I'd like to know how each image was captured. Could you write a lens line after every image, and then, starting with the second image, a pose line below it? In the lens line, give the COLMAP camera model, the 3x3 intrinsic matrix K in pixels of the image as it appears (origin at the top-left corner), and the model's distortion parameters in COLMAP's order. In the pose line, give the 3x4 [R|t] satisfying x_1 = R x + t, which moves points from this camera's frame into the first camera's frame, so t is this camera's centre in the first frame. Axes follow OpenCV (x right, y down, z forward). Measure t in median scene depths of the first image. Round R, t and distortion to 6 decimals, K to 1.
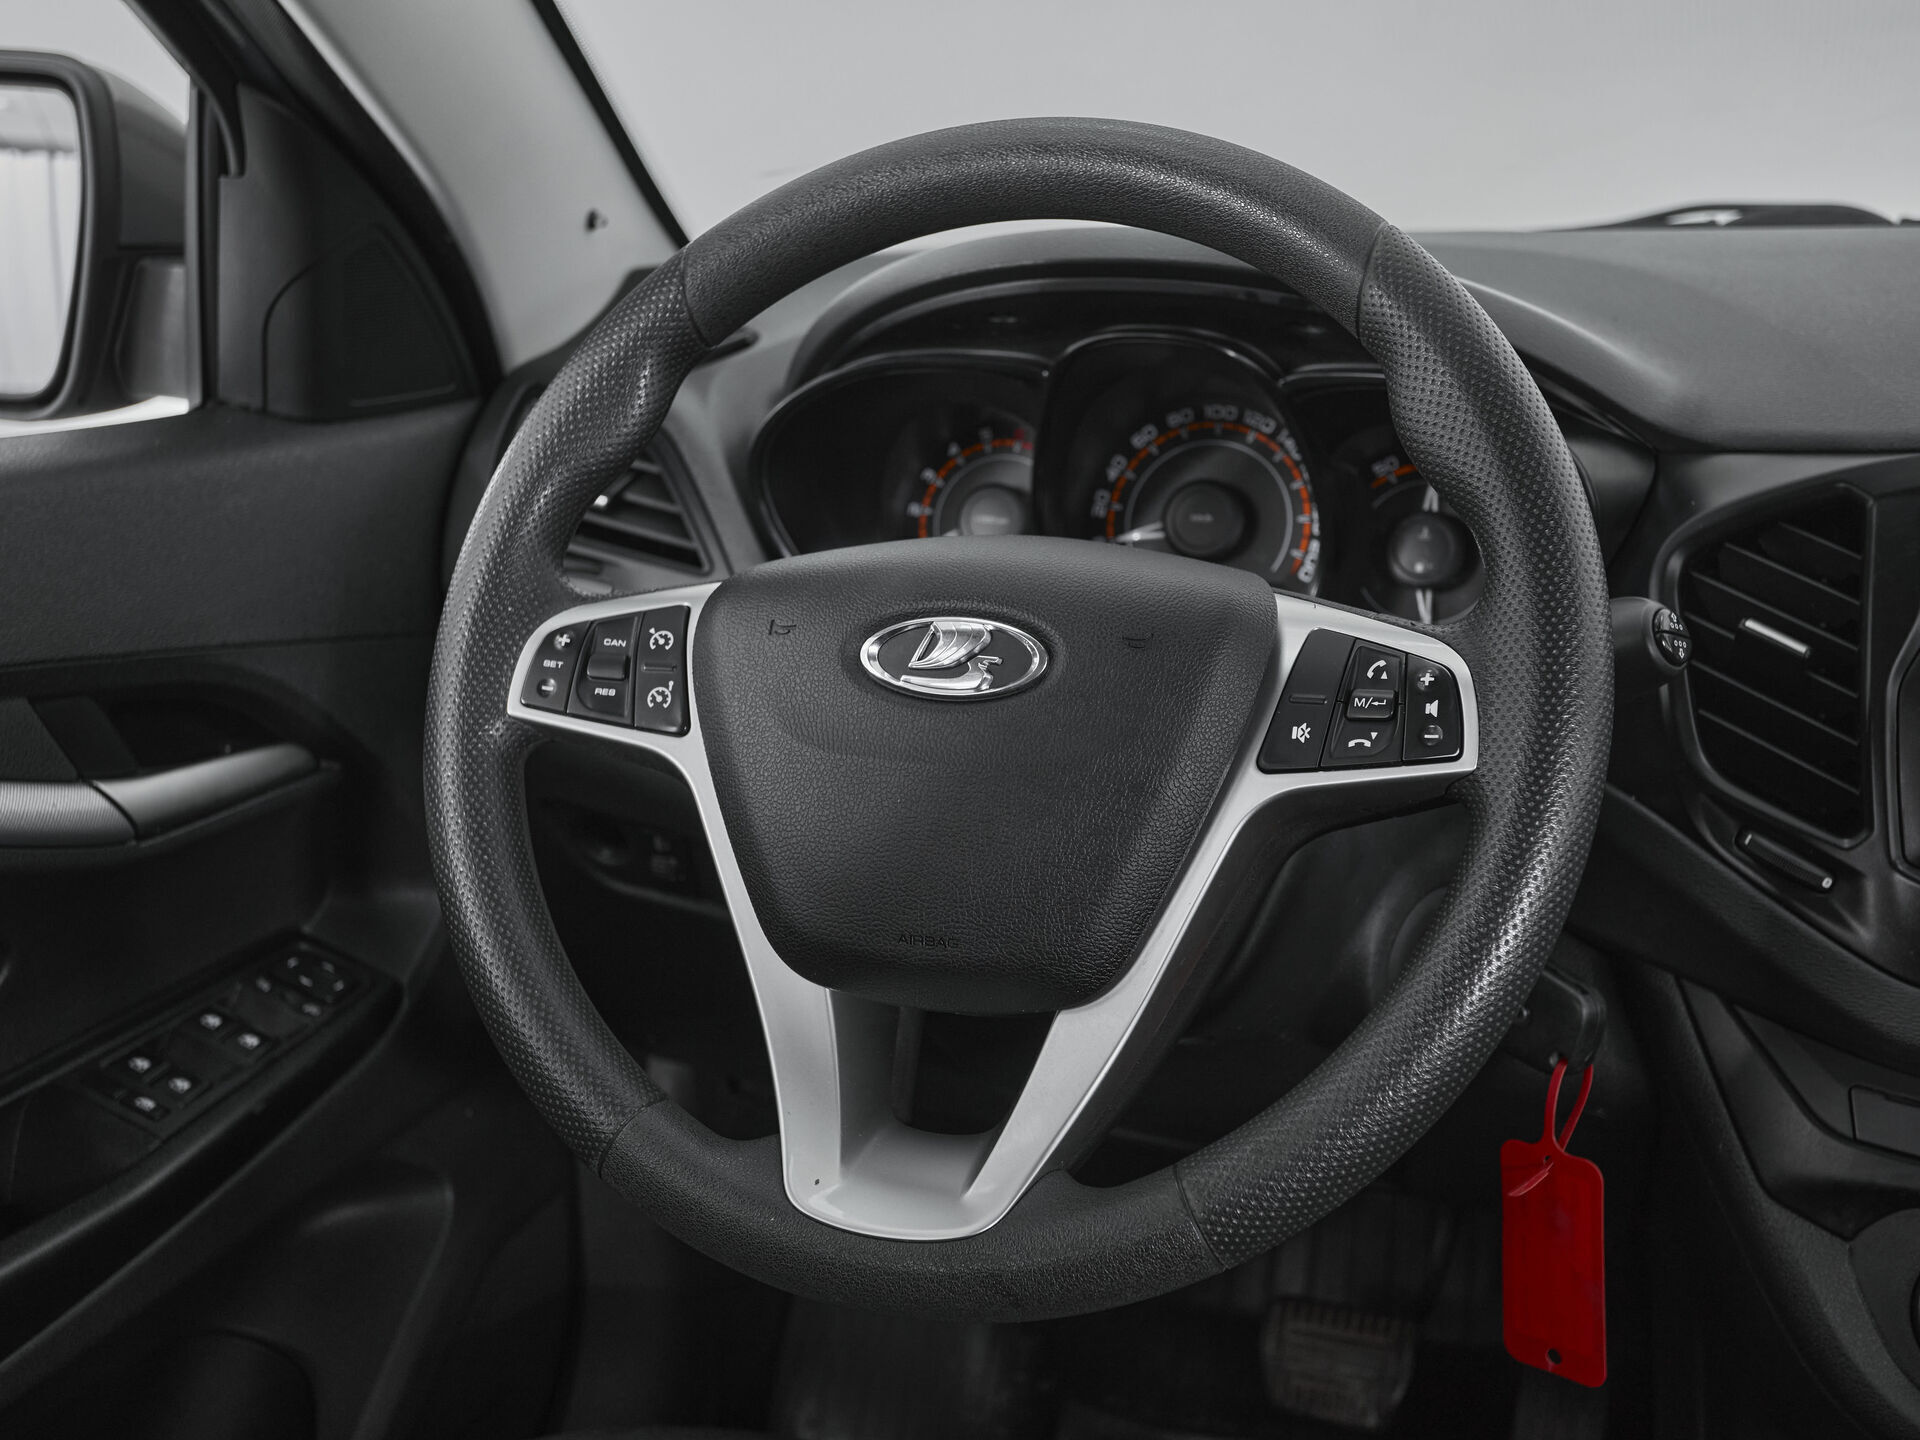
lens RADIAL K [[2165.4, 0, 944.8], [0, 2165.4, 723.8], [0, 0, 1]] dist [0.011356, 0.000000]
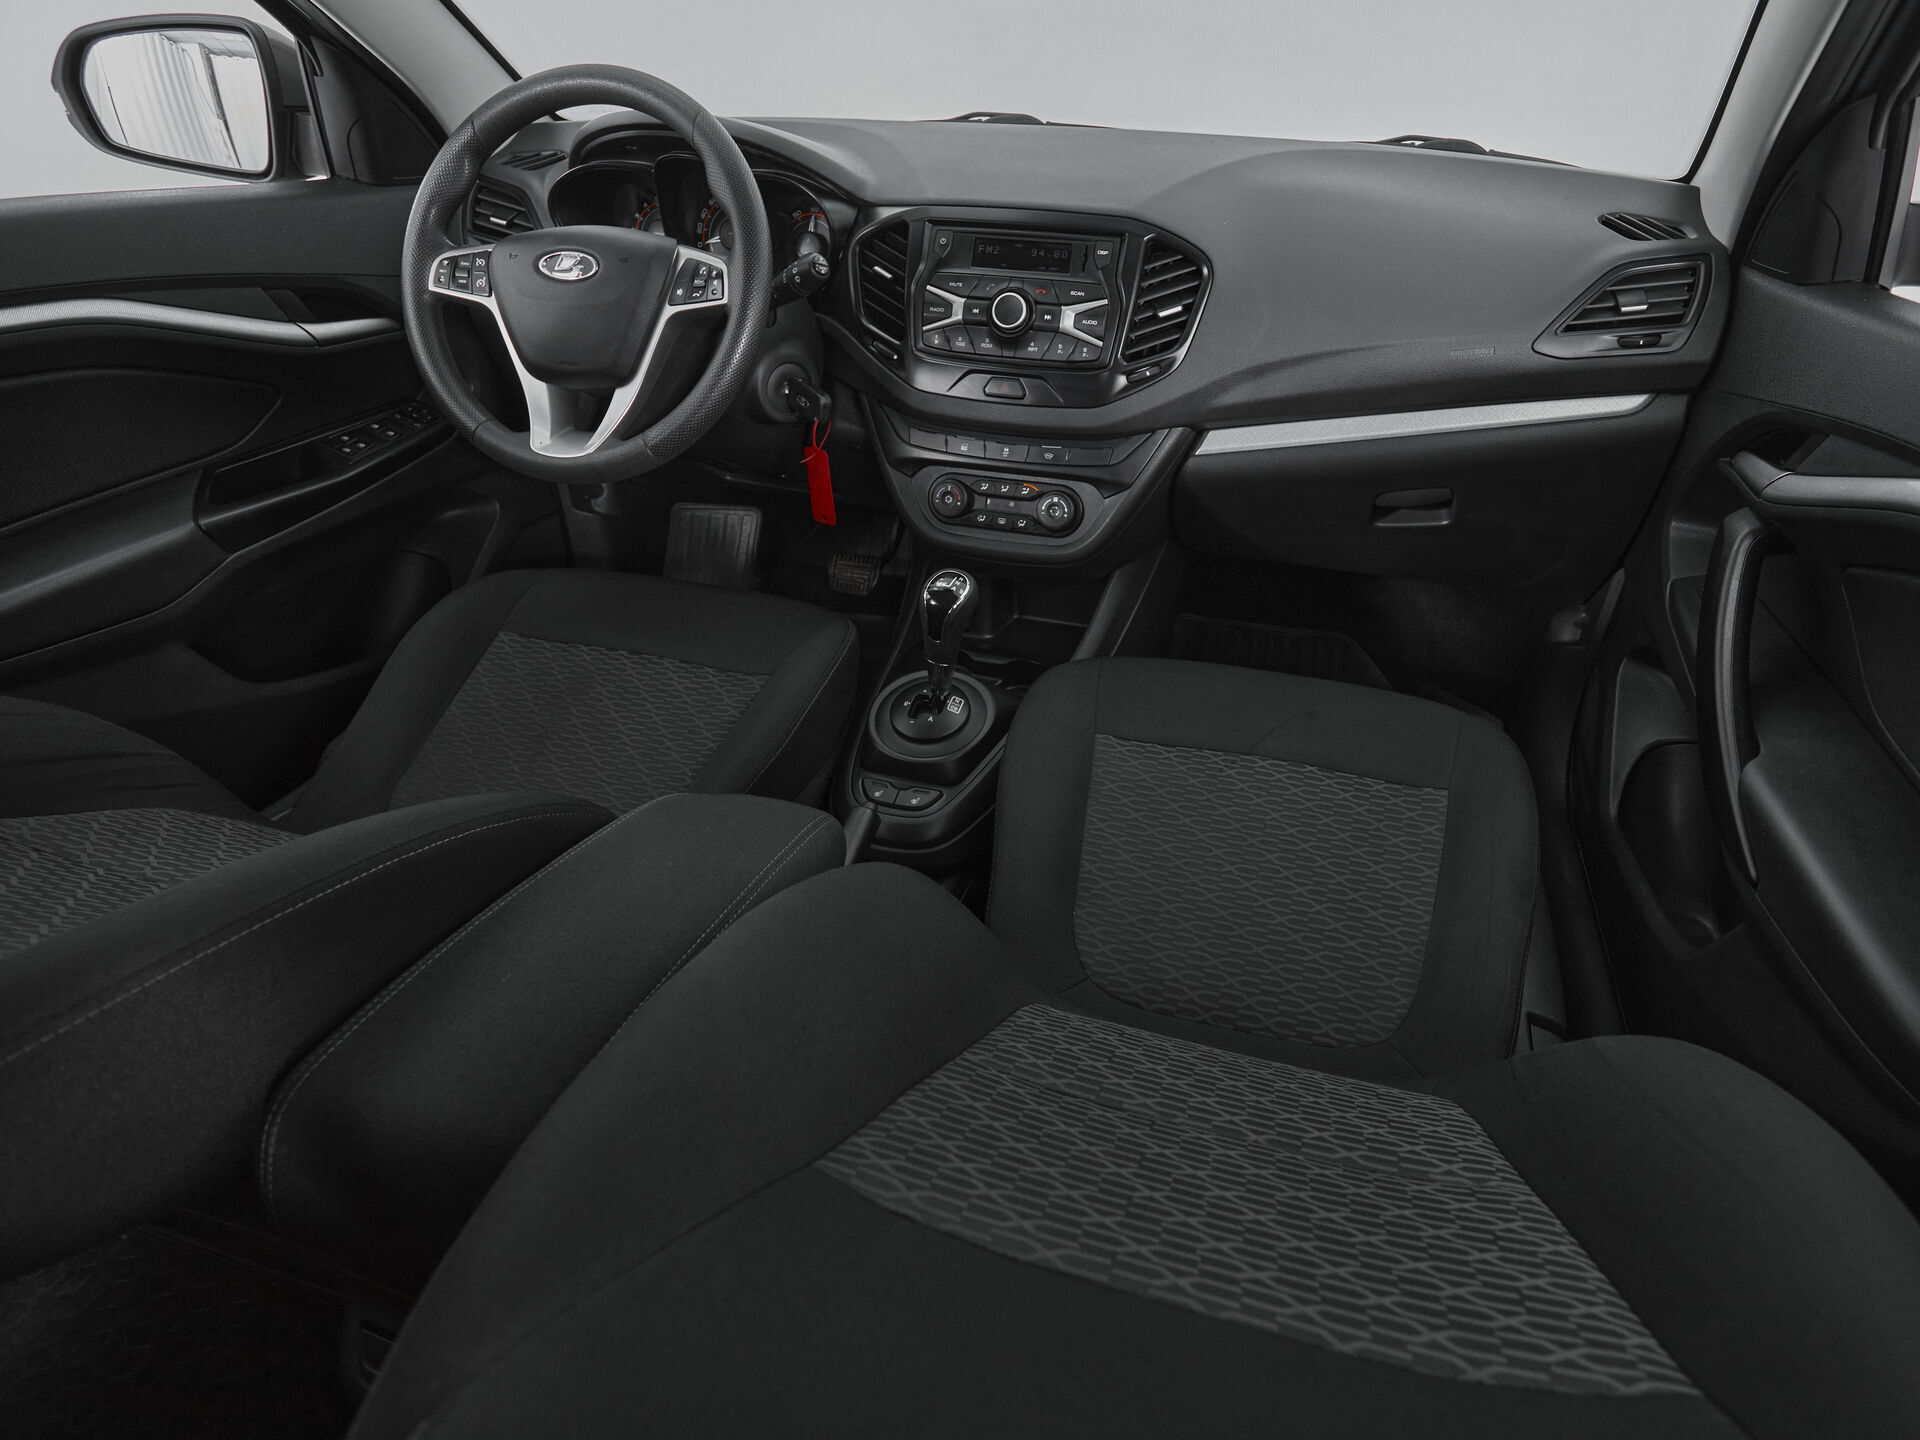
lens RADIAL K [[1027.8, 0, 1044.6], [0, 1027.8, 720.7], [0, 0, 1]] dist [0.000607, -0.005860]
pose [[0.992050, -0.031808, 0.121755, 0.434093], [-0.005599, 0.955413, 0.295219, 0.138145], [-0.125717, -0.293554, 0.947640, -0.580795]]
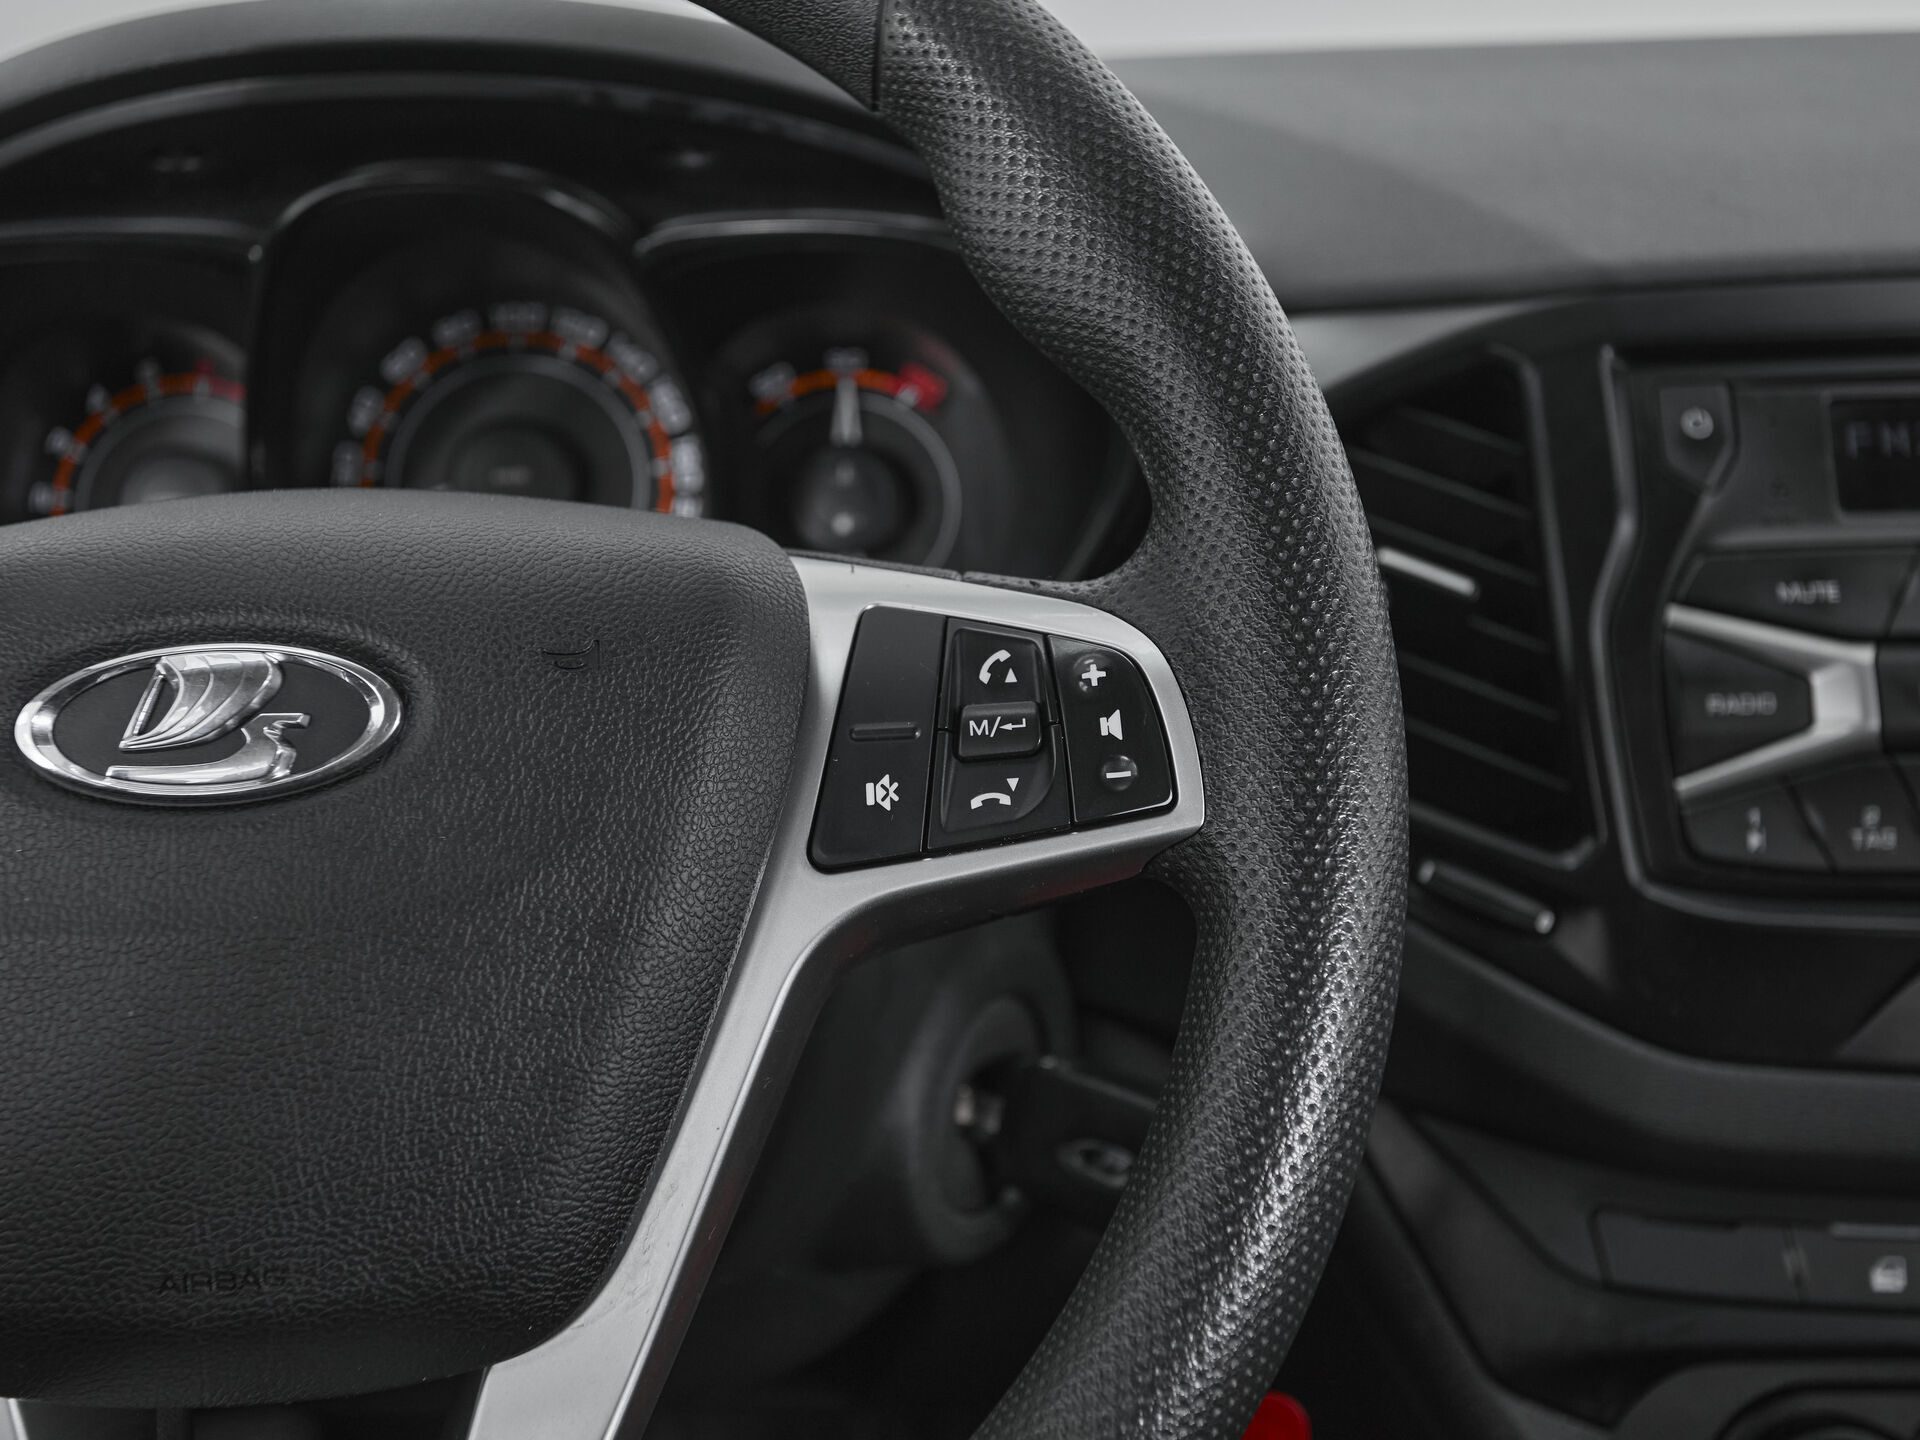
lens RADIAL K [[2335.5, 0, 889.1], [0, 2335.5, 723.9], [0, 0, 1]] dist [0.026789, 0.000000]
pose [[0.933687, -0.100726, 0.343631, -0.034264], [0.105995, 0.994361, 0.003469, -0.013751], [-0.342043, 0.033185, 0.939098, 0.388409]]
